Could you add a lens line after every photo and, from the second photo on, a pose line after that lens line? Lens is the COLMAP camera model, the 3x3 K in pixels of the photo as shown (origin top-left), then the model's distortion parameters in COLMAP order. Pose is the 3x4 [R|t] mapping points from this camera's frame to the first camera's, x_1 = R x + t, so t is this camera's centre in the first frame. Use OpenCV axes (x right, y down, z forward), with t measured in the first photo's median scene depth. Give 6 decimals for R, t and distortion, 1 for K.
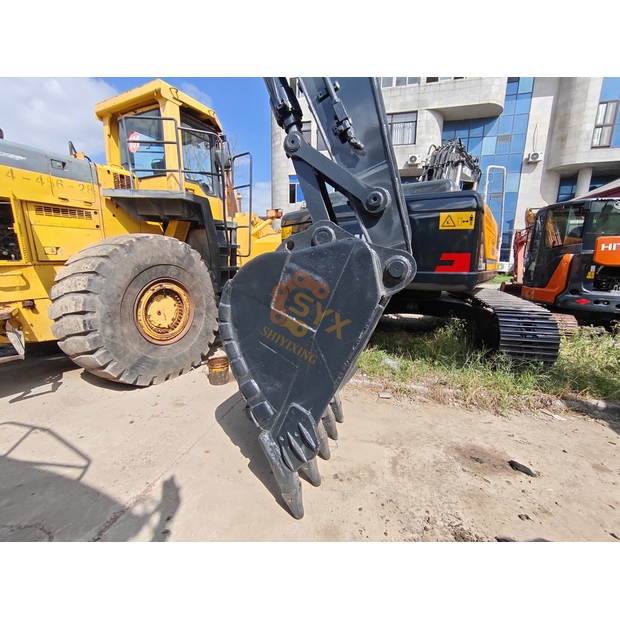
lens RADIAL K [[284.2, 0, 309.5], [0, 284.2, 311.0], [0, 0, 1]] dist [-0.042220, 0.025910]
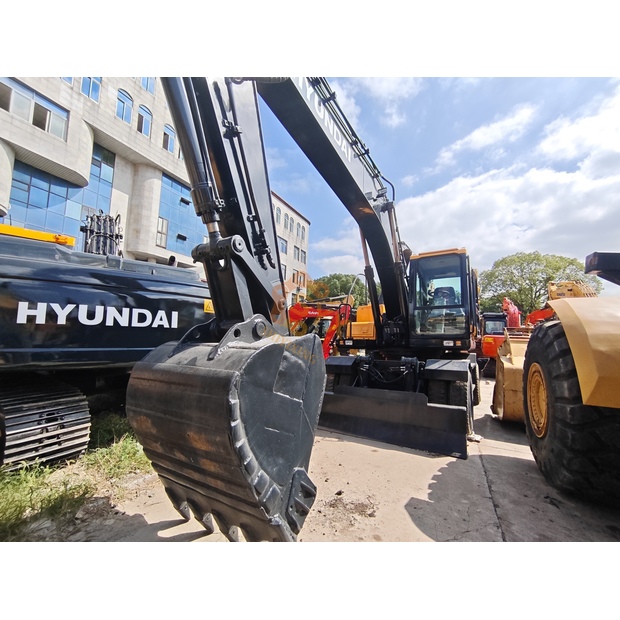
lens RADIAL K [[284.2, 0, 309.5], [0, 284.2, 311.0], [0, 0, 1]] dist [-0.042220, 0.025910]
pose [[0.227202, 0.076230, 0.970860, -0.503504], [0.140637, 0.983913, -0.110167, -0.075468], [-0.963639, 0.161568, 0.212826, 0.236283]]
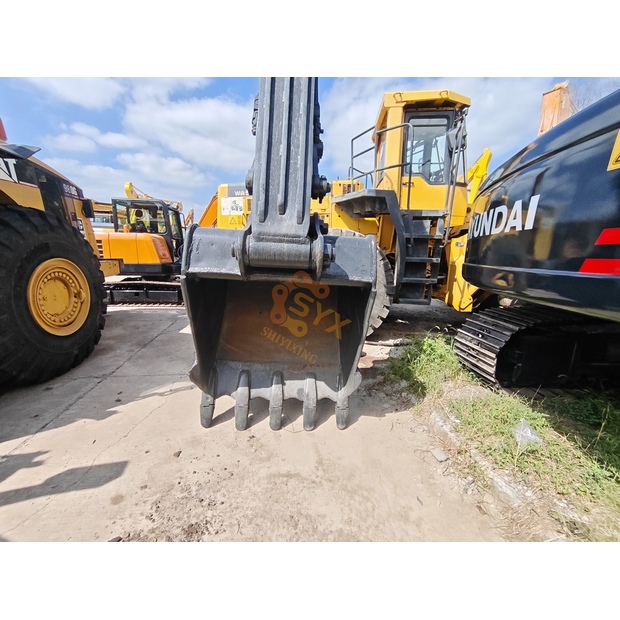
lens RADIAL K [[284.2, 0, 309.5], [0, 284.2, 311.0], [0, 0, 1]] dist [-0.042220, 0.025910]
pose [[0.377739, 0.195631, -0.905009, 0.571797], [-0.185287, 0.973625, 0.133127, -0.048360], [0.907184, 0.117399, 0.404024, 0.360694]]
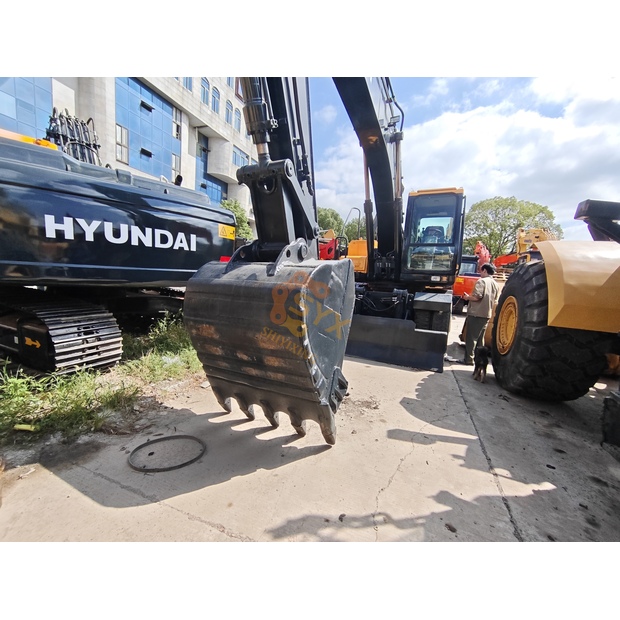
lens RADIAL K [[284.2, 0, 309.5], [0, 284.2, 311.0], [0, 0, 1]] dist [-0.042220, 0.025910]
pose [[0.128631, -0.137961, 0.982049, -0.604694], [0.102993, 0.986779, 0.125135, -0.064856], [-0.986330, 0.085048, 0.141140, 0.364221]]
